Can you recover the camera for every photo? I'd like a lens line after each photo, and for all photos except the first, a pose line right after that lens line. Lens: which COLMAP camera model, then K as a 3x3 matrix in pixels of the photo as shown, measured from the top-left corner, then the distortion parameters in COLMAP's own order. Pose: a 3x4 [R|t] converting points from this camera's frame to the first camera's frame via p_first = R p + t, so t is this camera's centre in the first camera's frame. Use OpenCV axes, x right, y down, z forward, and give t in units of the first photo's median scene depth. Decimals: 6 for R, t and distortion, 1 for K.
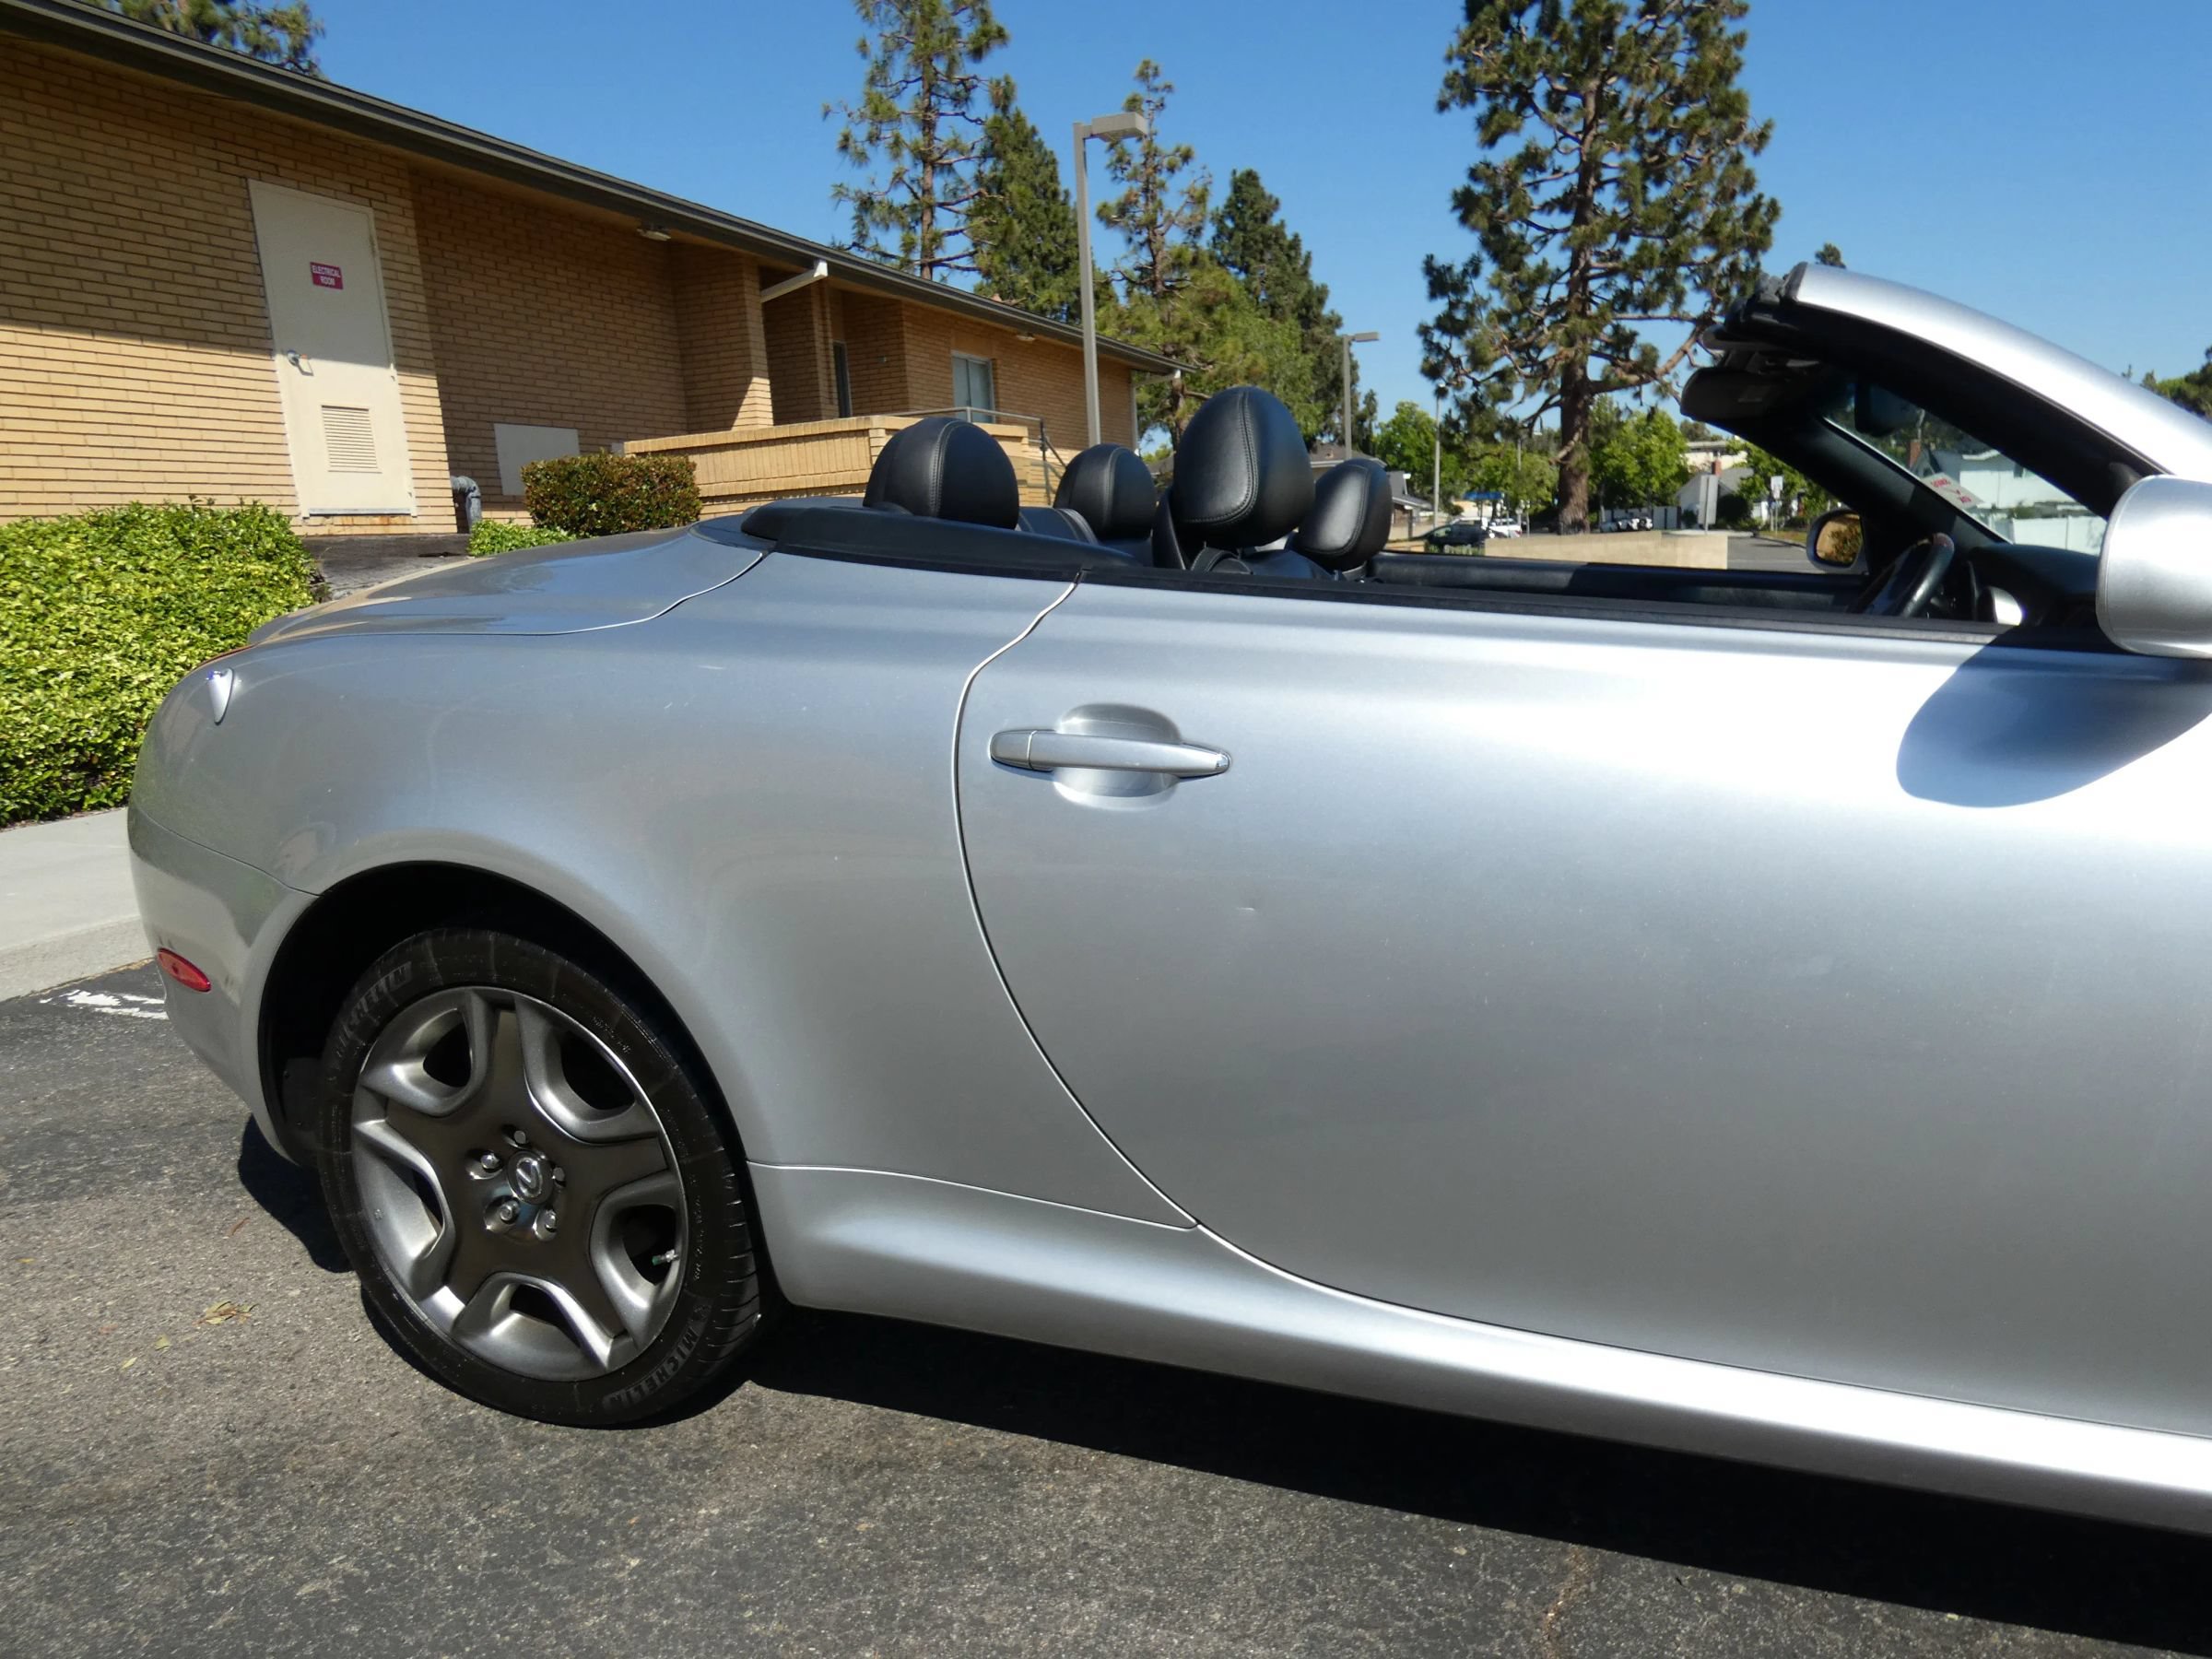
lens RADIAL K [[1434.6, 0, 1100.3], [0, 1434.6, 811.0], [0, 0, 1]] dist [0.024816, -0.010047]
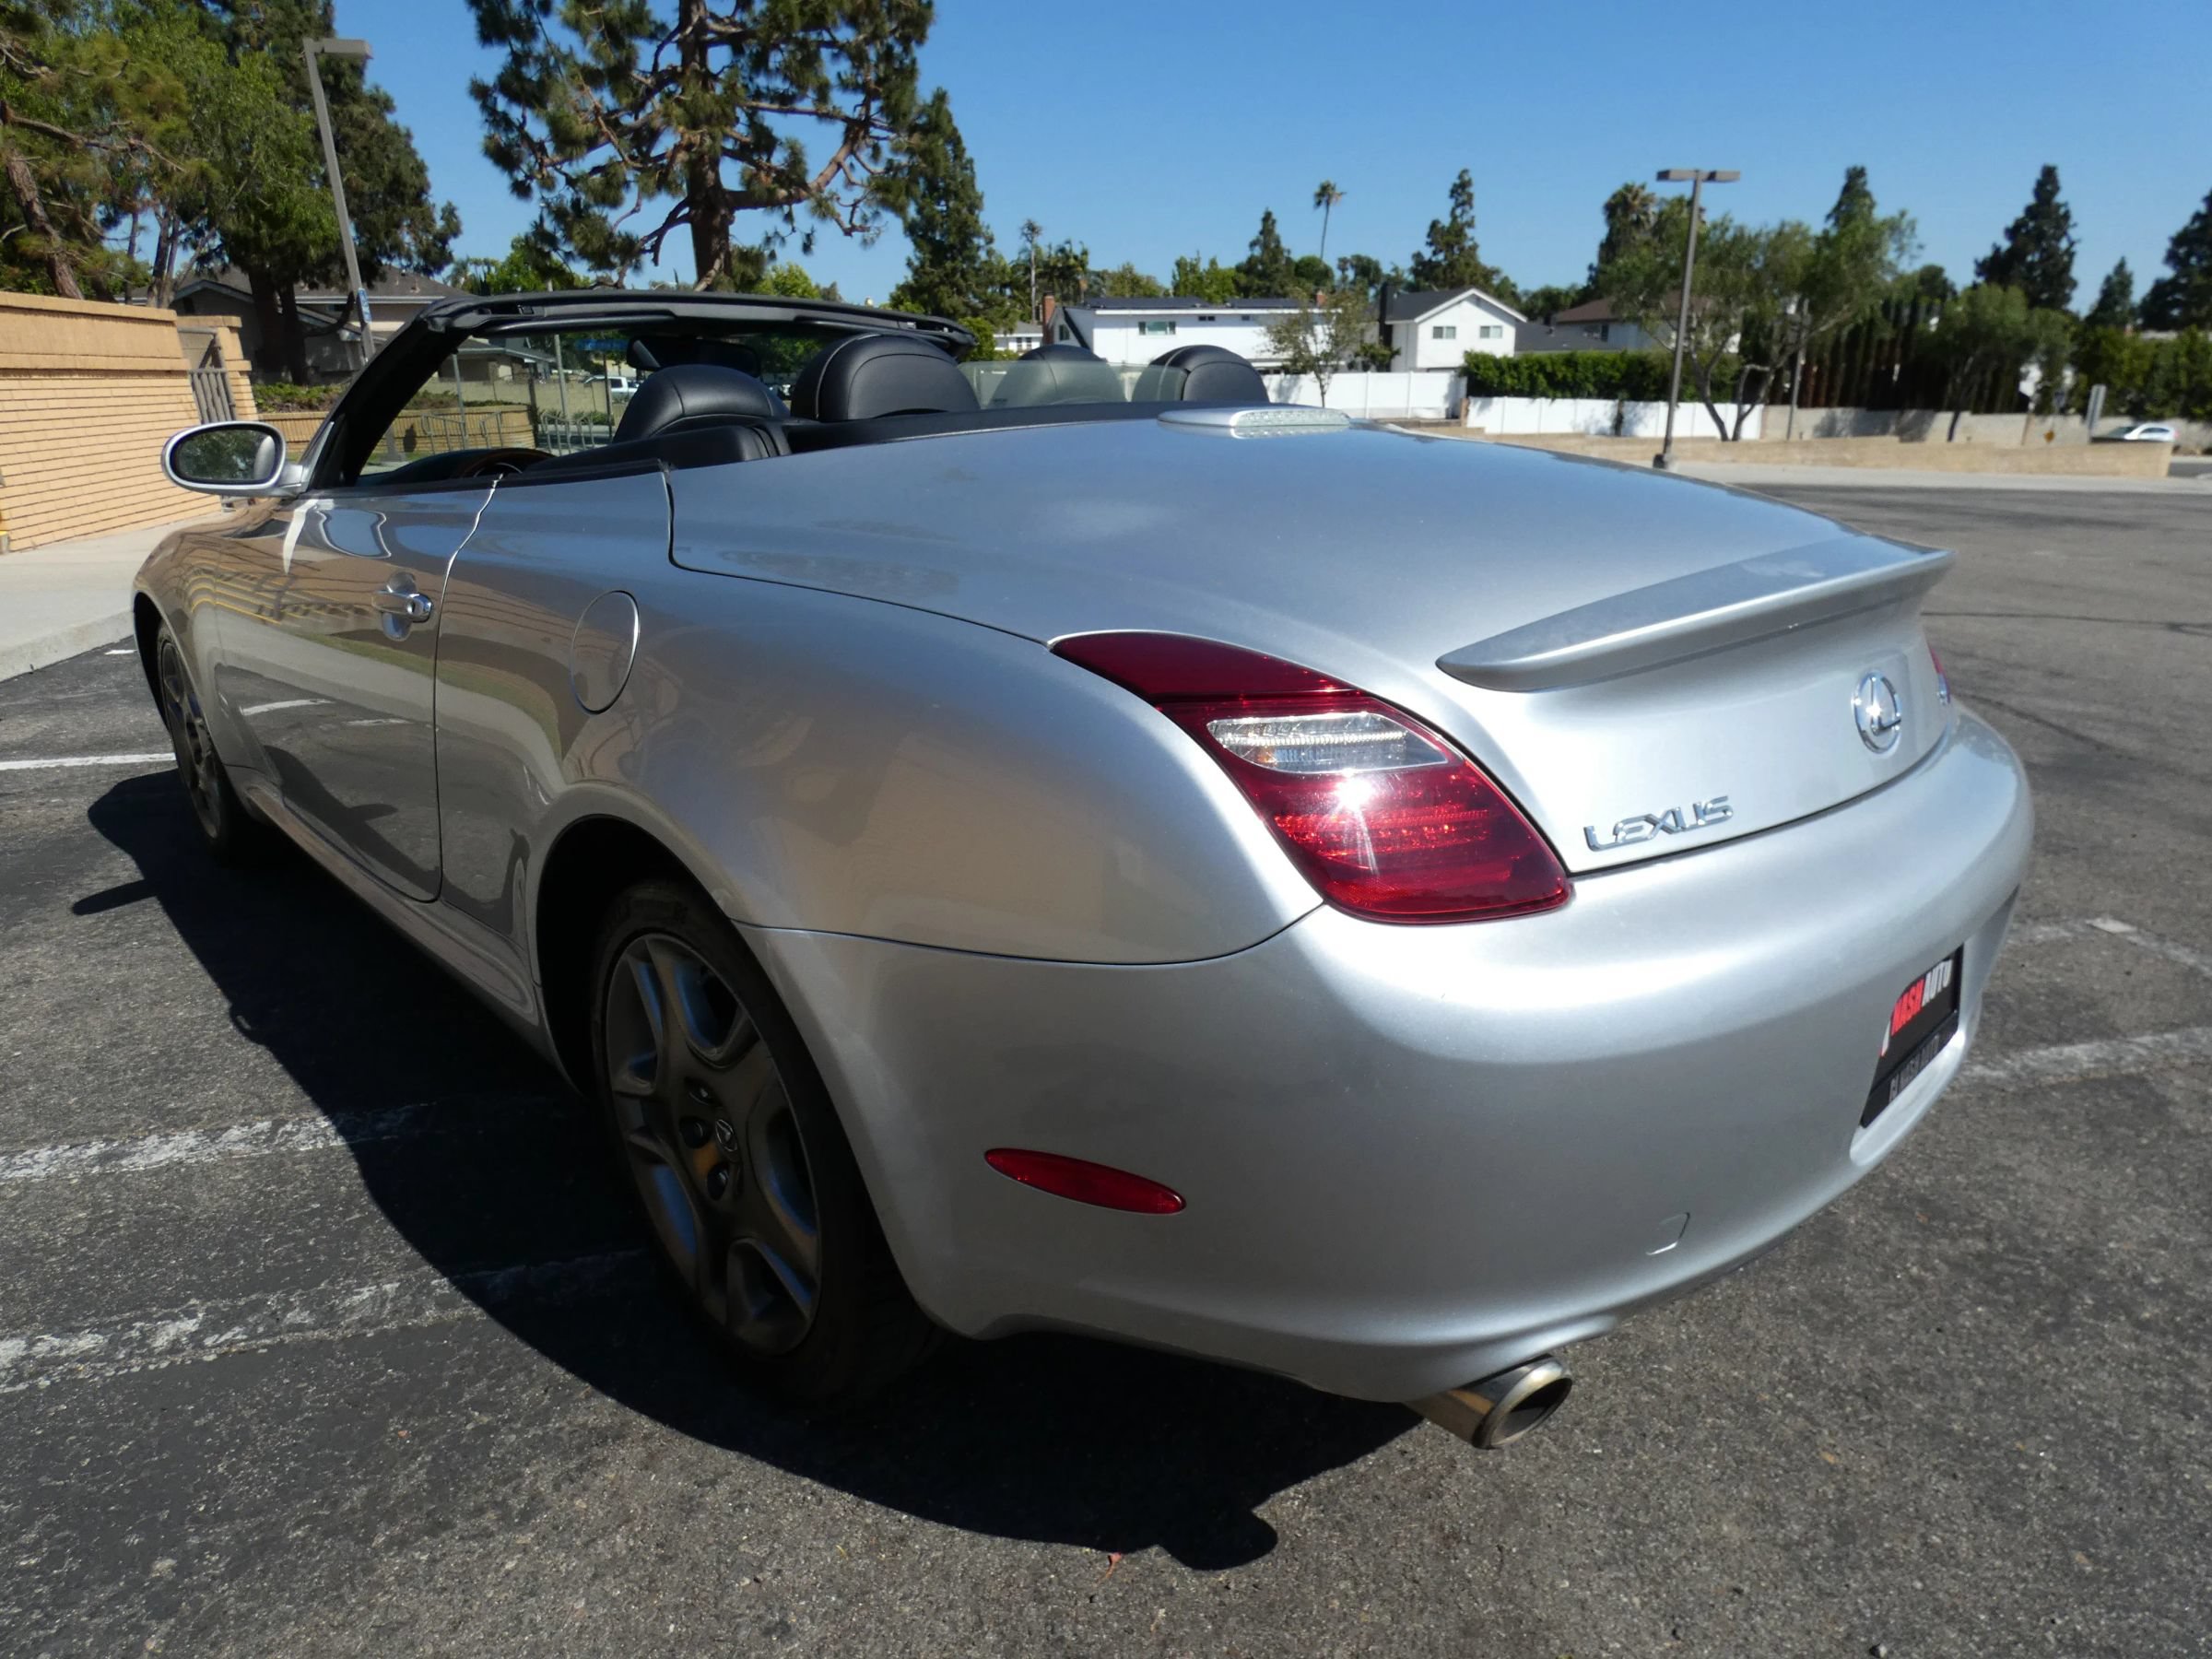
lens RADIAL K [[1334.1, 0, 1126.5], [0, 1334.1, 850.9], [0, 0, 1]] dist [-0.009169, 0.004373]
pose [[0.829638, -0.153111, 0.536897, 0.116846], [0.077819, 0.983986, 0.160361, -0.072256], [-0.552852, -0.091261, 0.828267, 0.370833]]
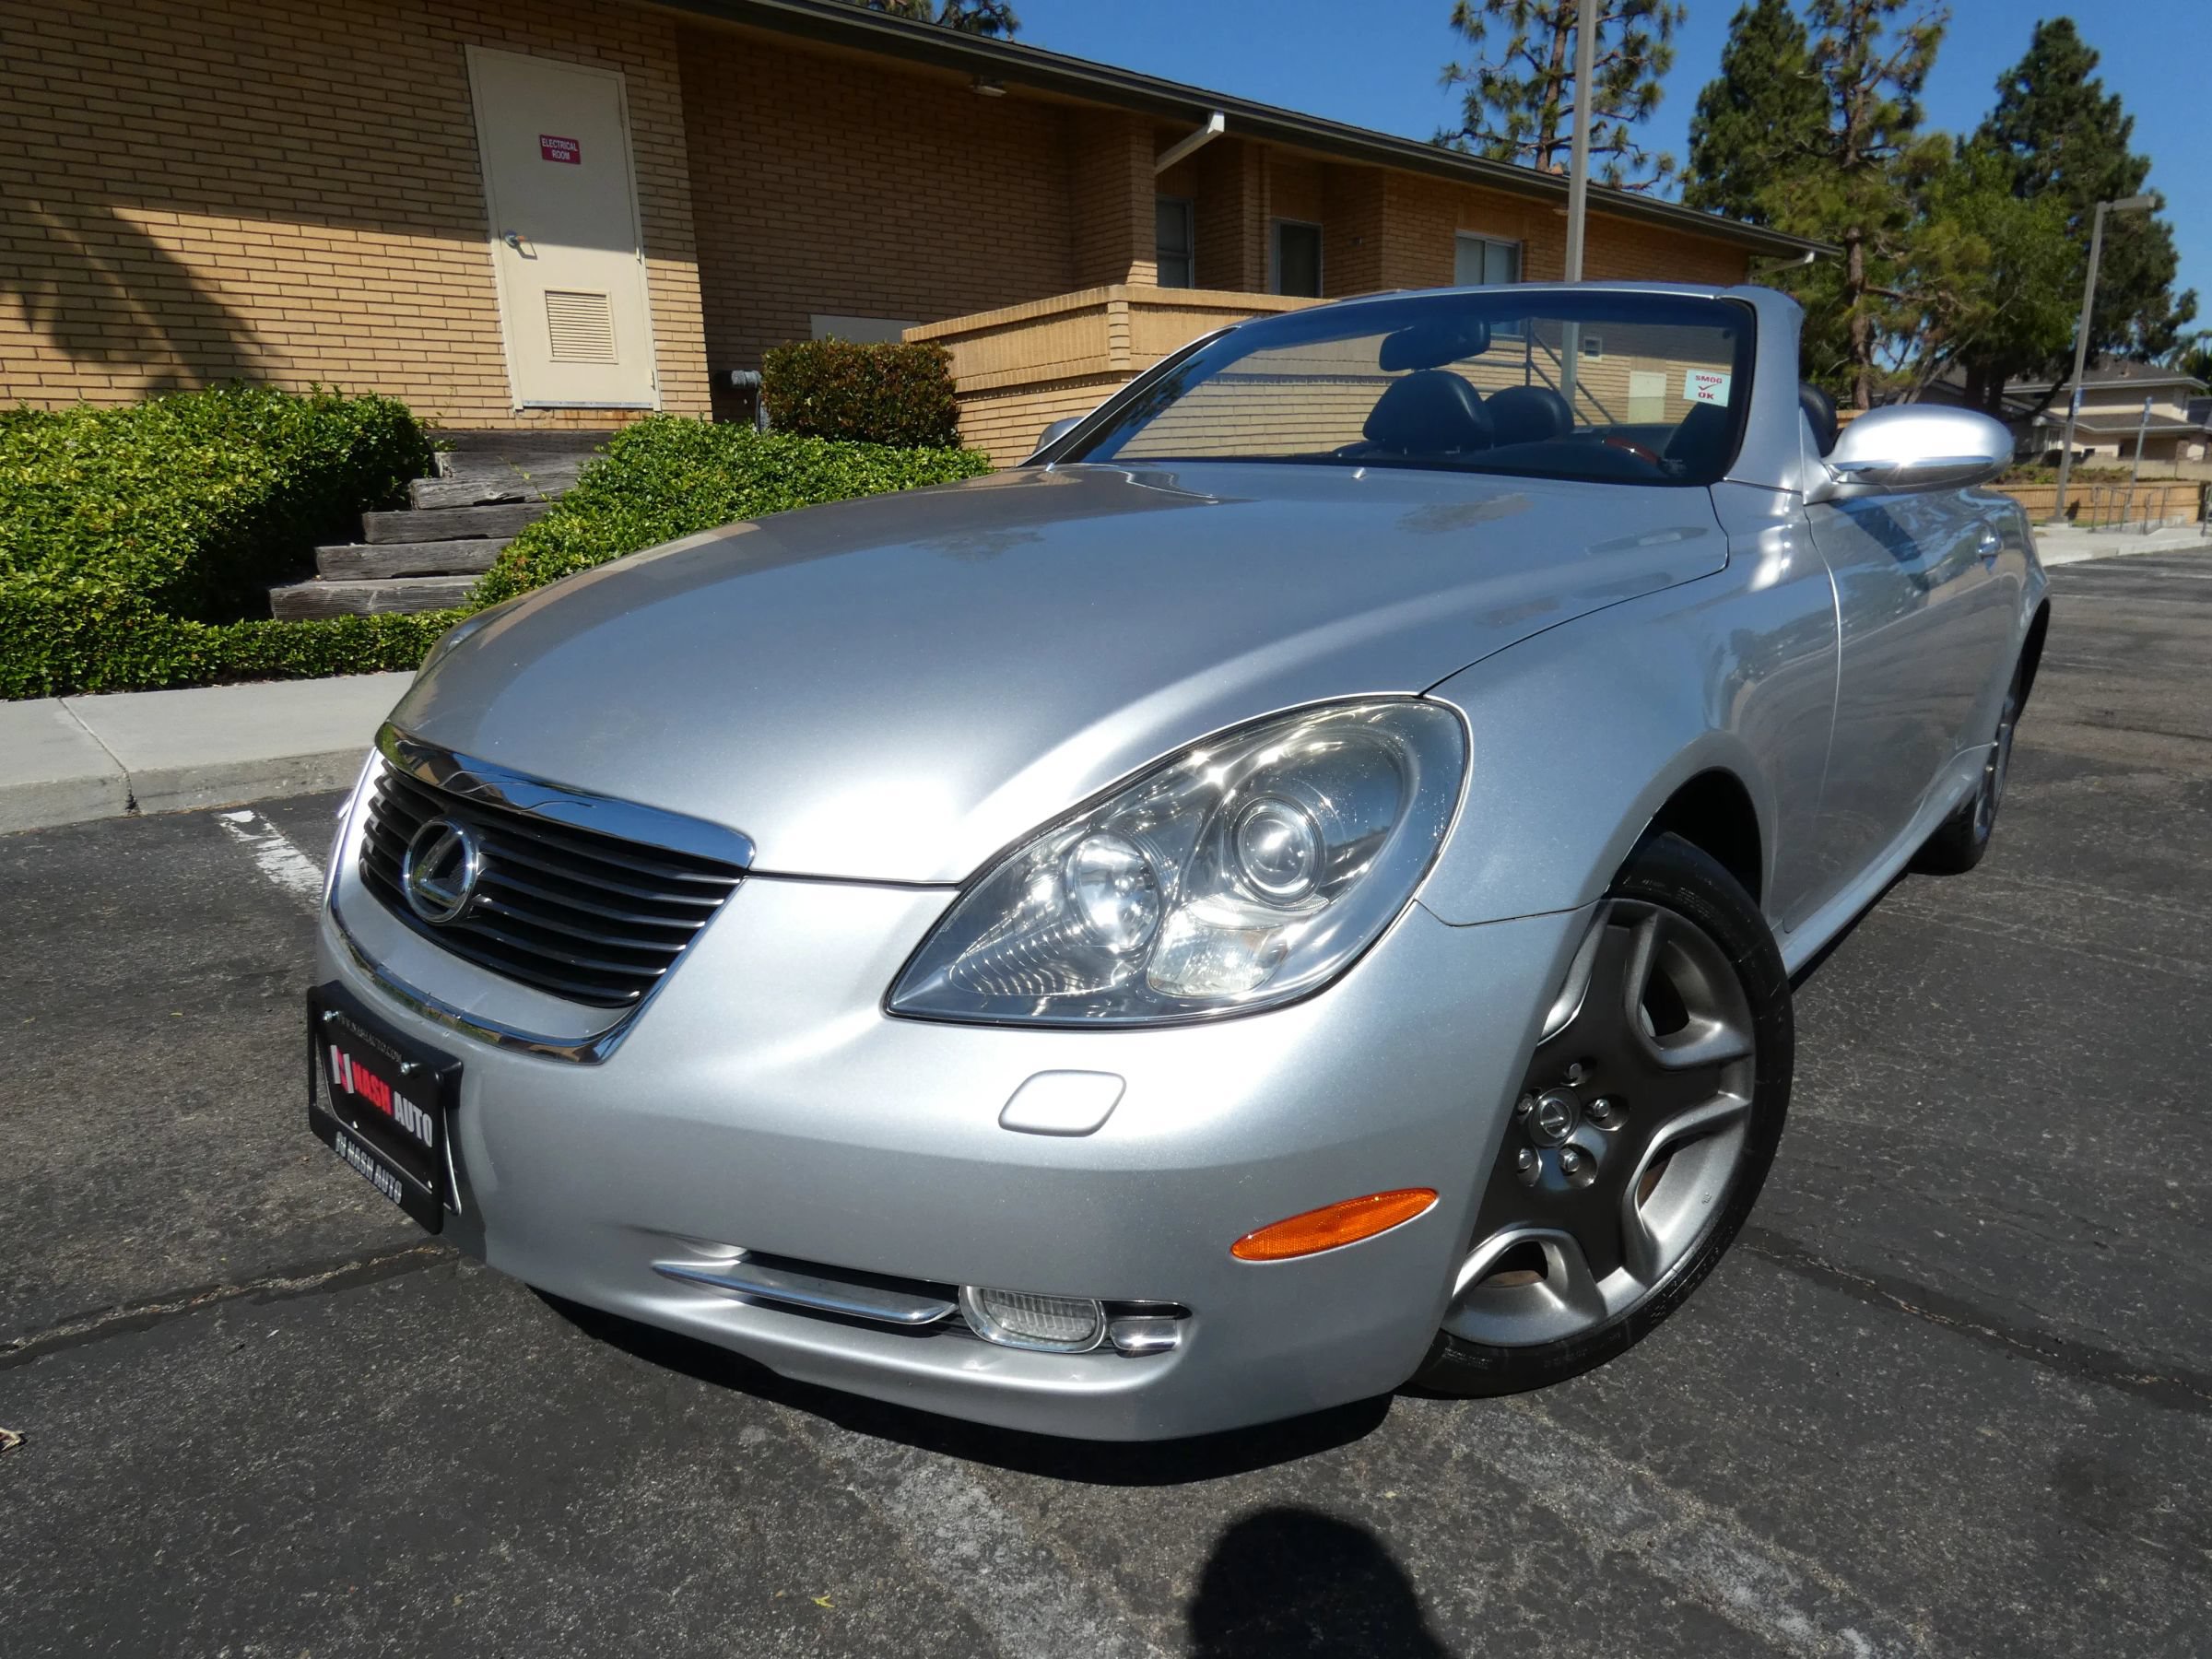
lens RADIAL K [[1334.1, 0, 1127.7], [0, 1334.1, 844.7], [0, 0, 1]] dist [-0.009169, 0.004373]
pose [[0.884773, 0.147844, -0.441948, 0.083193], [-0.106803, 0.987431, 0.116505, -0.021418], [0.453618, -0.055879, 0.889443, 0.127141]]
